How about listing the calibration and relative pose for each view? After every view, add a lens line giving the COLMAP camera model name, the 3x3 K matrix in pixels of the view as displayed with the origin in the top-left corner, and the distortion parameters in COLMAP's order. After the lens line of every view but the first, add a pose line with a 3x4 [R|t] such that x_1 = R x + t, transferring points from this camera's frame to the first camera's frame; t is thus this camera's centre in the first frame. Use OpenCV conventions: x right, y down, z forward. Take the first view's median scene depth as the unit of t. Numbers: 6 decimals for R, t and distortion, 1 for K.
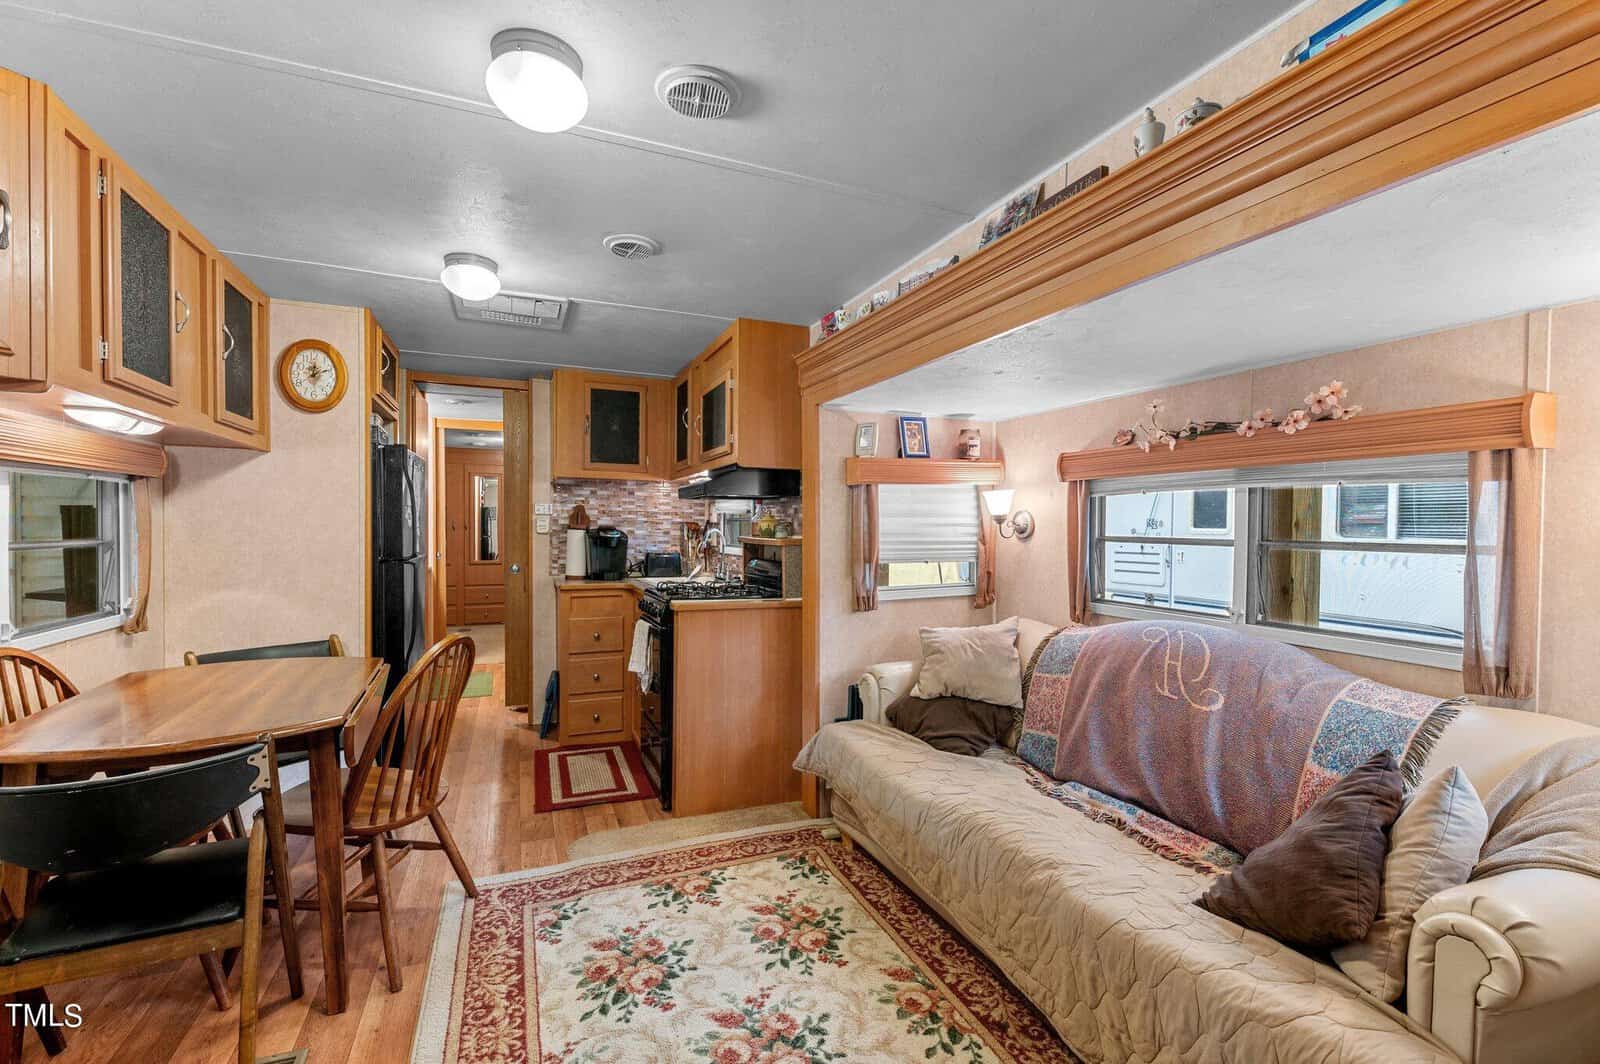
lens RADIAL K [[680.6, 0, 798.1], [0, 680.6, 542.1], [0, 0, 1]] dist [0.008159, -0.006718]
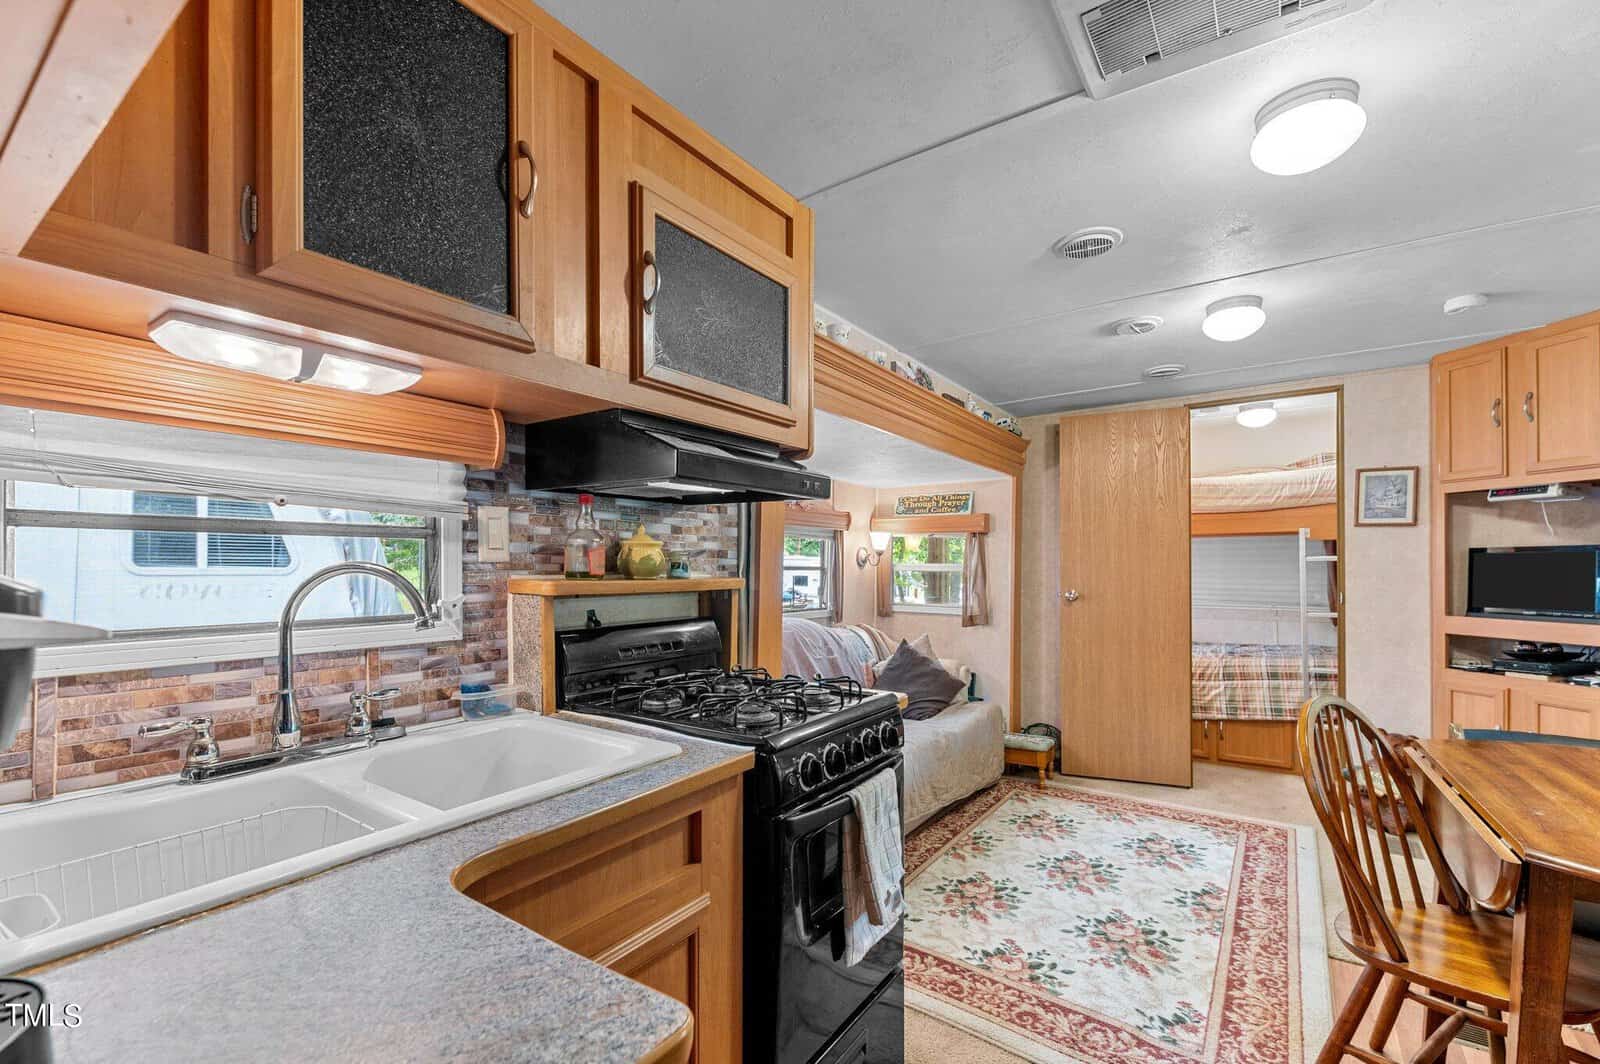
lens RADIAL K [[680.6, 0, 790.1], [0, 680.6, 564.6], [0, 0, 1]] dist [0.008159, -0.006718]
pose [[-0.525035, -0.011649, 0.851001, -0.596041], [0.011377, 0.999721, 0.020704, -0.030048], [-0.851005, 0.020552, -0.524756, 1.343719]]
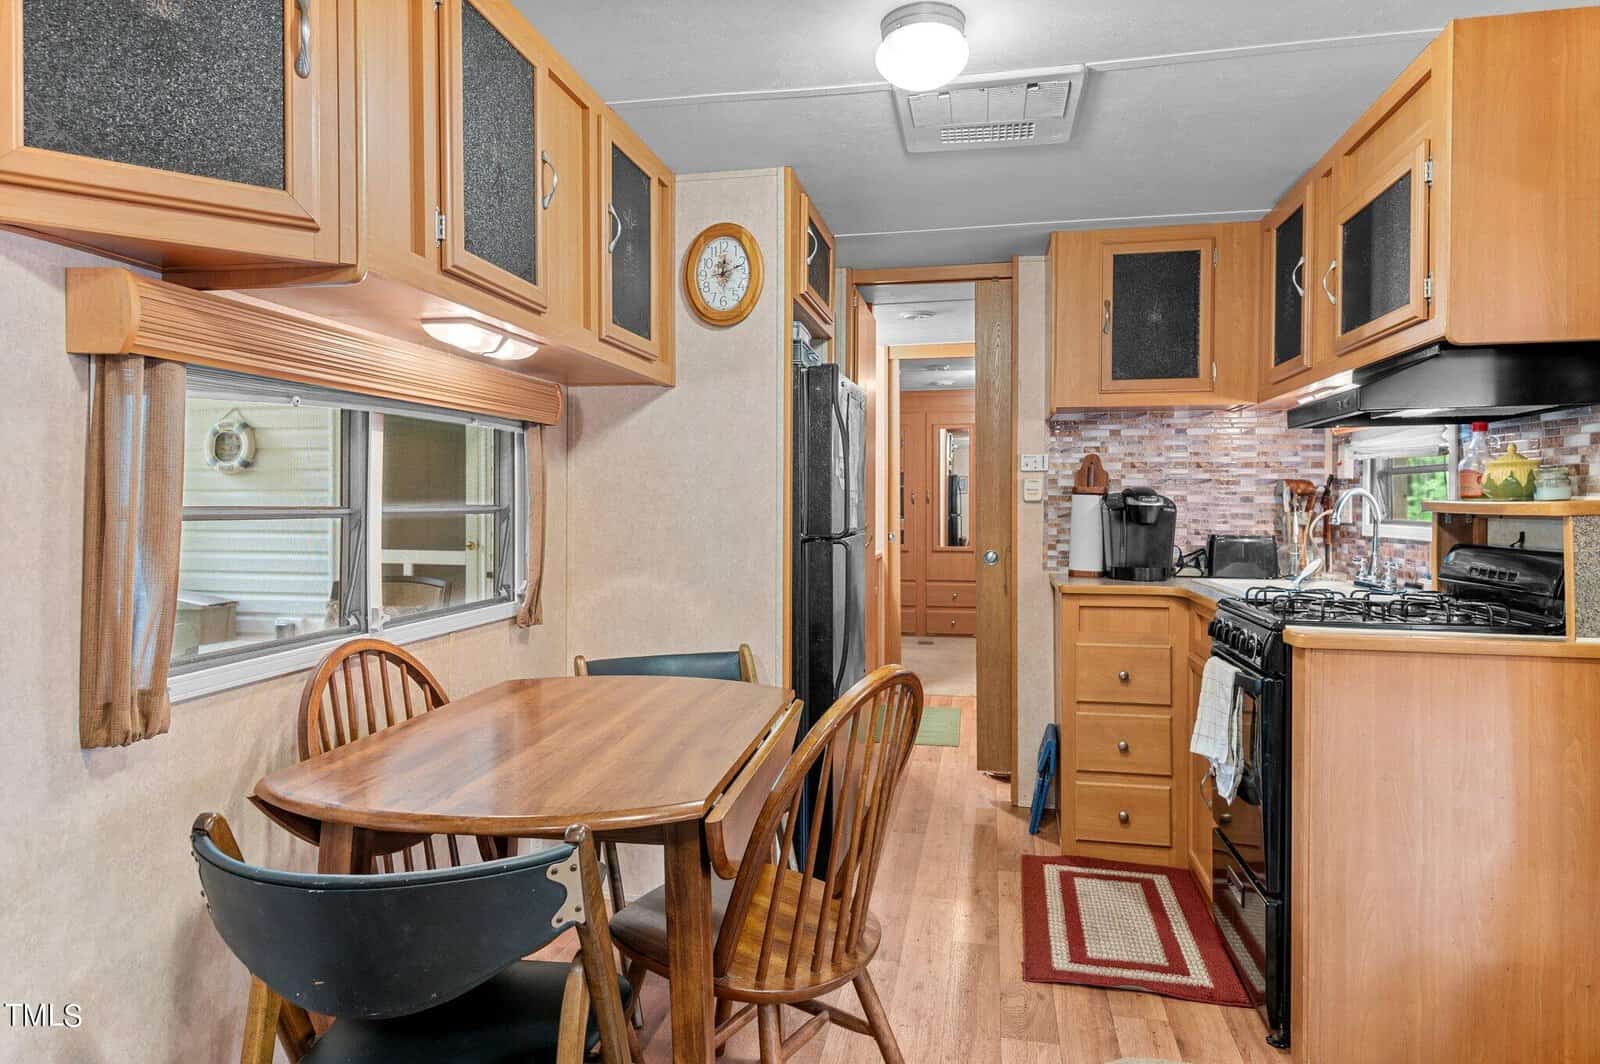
lens RADIAL K [[966.5, 0, 798.1], [0, 966.5, 513.3], [0, 0, 1]] dist [0.030311, 0.000681]
pose [[0.829980, -0.002420, -0.557788, -0.083863], [-0.004492, 0.999929, -0.011022, 0.012771], [0.557776, 0.011653, 0.829910, 0.204871]]
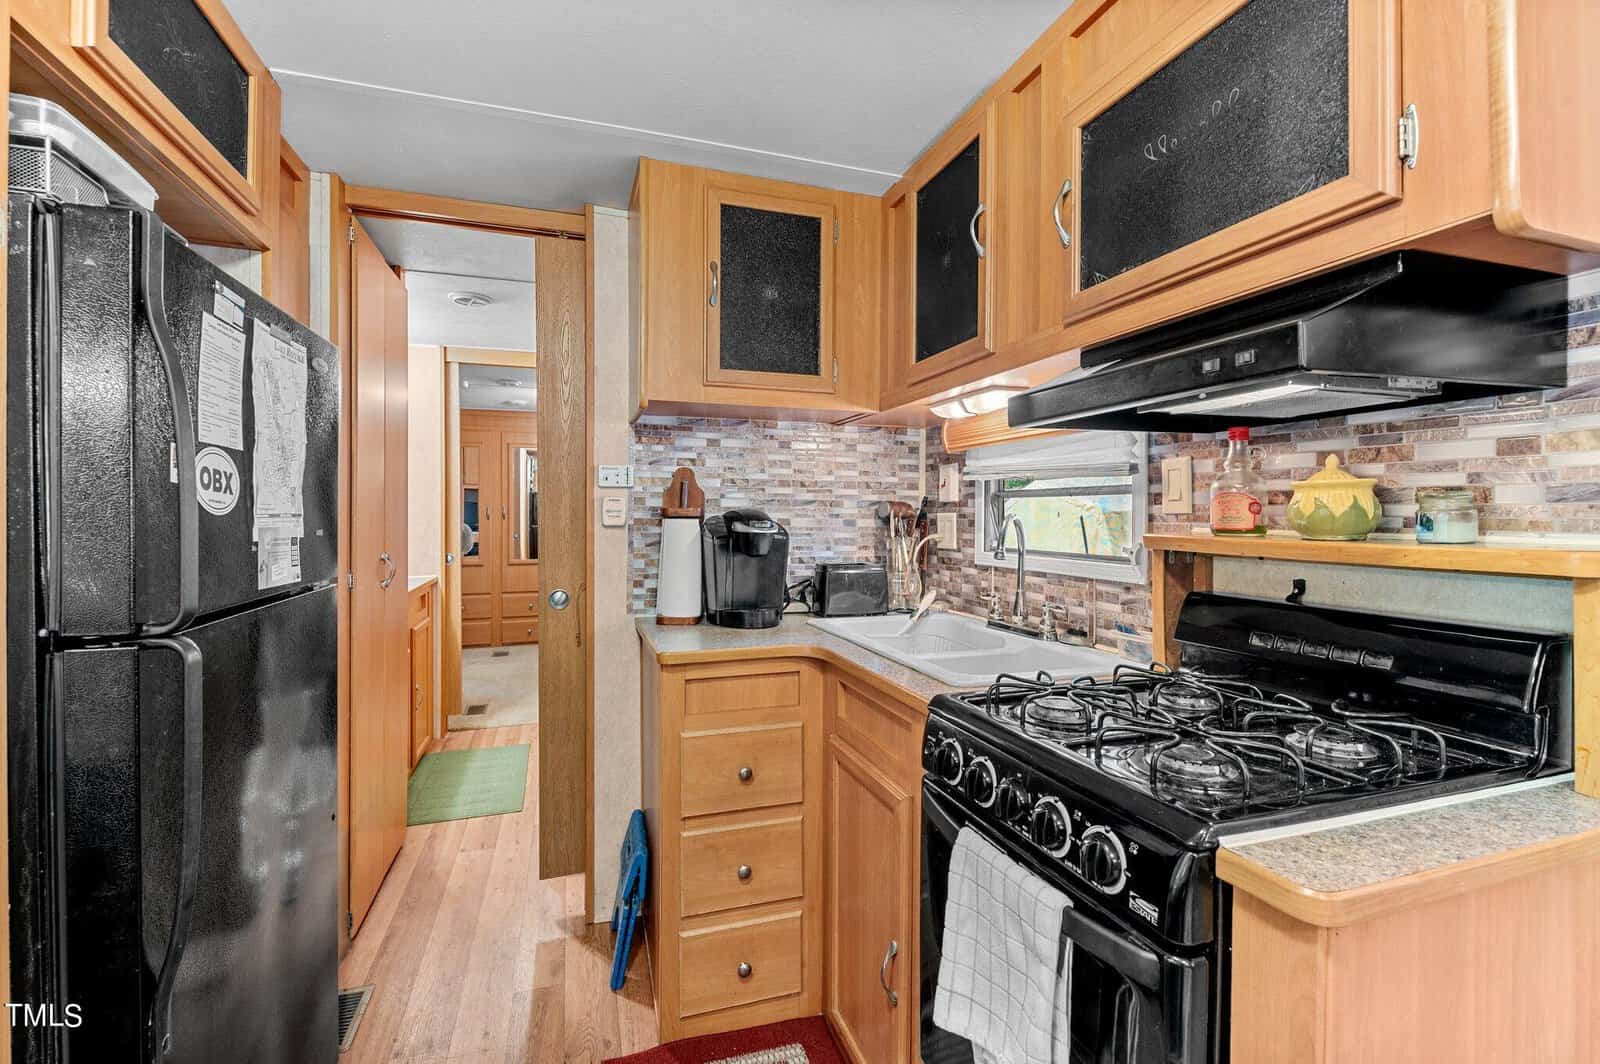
lens RADIAL K [[680.6, 0, 789.5], [0, 680.6, 516.0], [0, 0, 1]] dist [0.008159, -0.006718]
pose [[0.996518, -0.006813, -0.083105, -0.305095], [0.005268, 0.999809, -0.018802, -0.014877], [0.083217, 0.018298, 0.996363, 0.764824]]
